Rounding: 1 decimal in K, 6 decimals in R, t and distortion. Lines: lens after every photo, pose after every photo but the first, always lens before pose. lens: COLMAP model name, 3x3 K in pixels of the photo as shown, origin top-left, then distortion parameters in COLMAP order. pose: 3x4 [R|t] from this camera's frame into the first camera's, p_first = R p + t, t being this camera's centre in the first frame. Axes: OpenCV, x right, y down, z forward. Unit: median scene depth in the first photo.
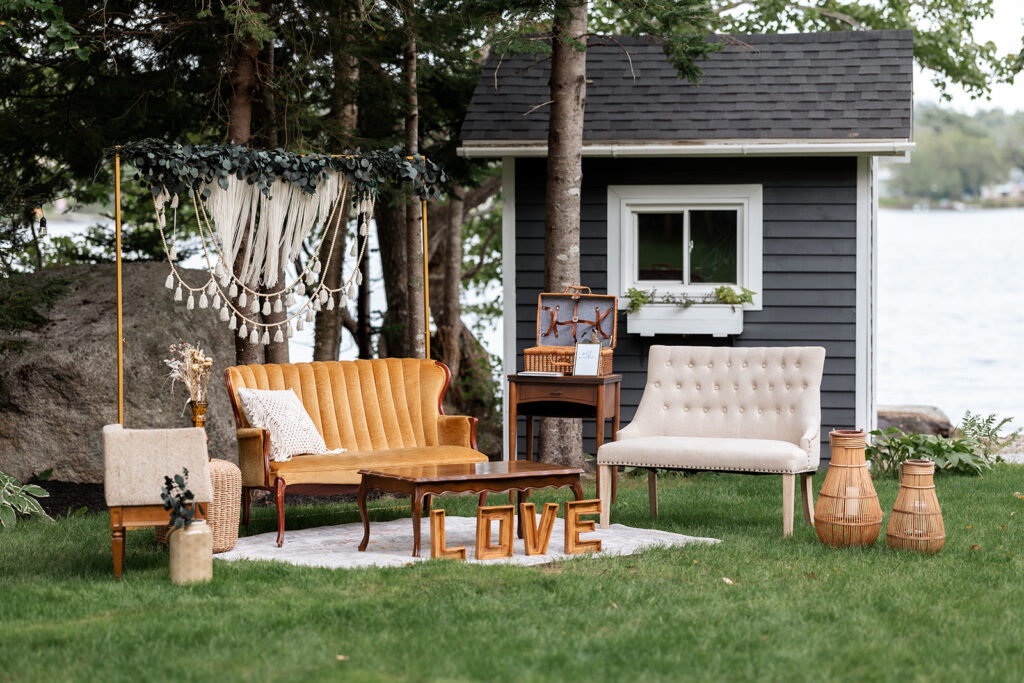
lens RADIAL K [[2534.1, 0, 512.0], [0, 2534.1, 341.1], [0, 0, 1]] dist [-0.090415, 0.000000]
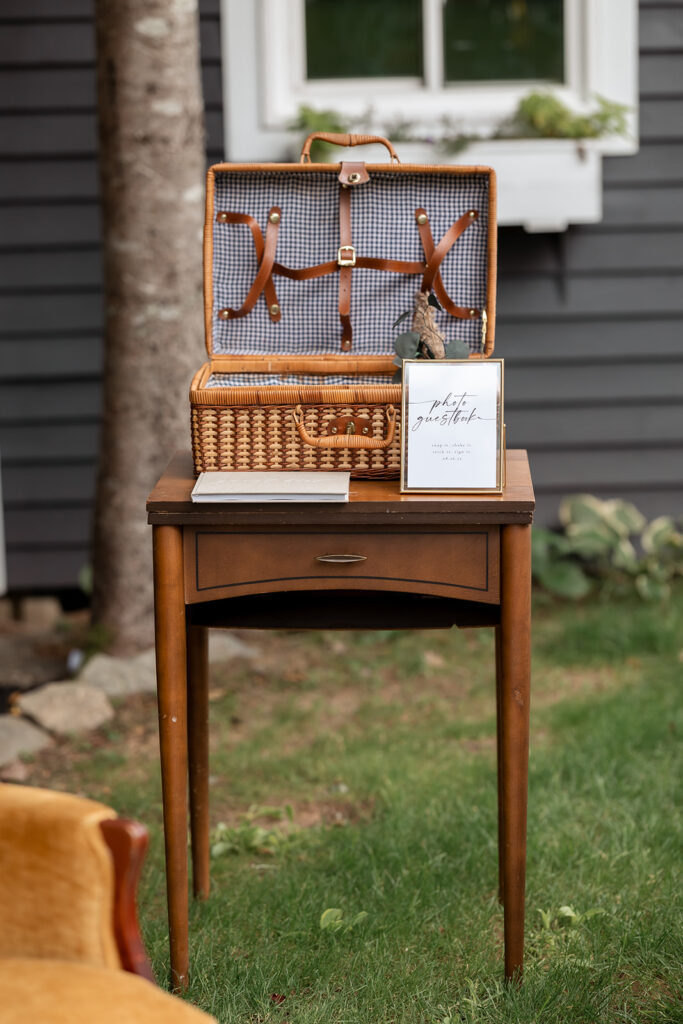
lens RADIAL K [[2534.1, 0, 341.3], [0, 2534.1, 511.8], [0, 0, 1]] dist [-0.090415, 0.000000]
pose [[0.972868, -0.066902, 0.221476, -0.034957], [0.029892, 0.985602, 0.166419, -0.024482], [-0.229421, -0.155283, 0.960861, 0.657514]]
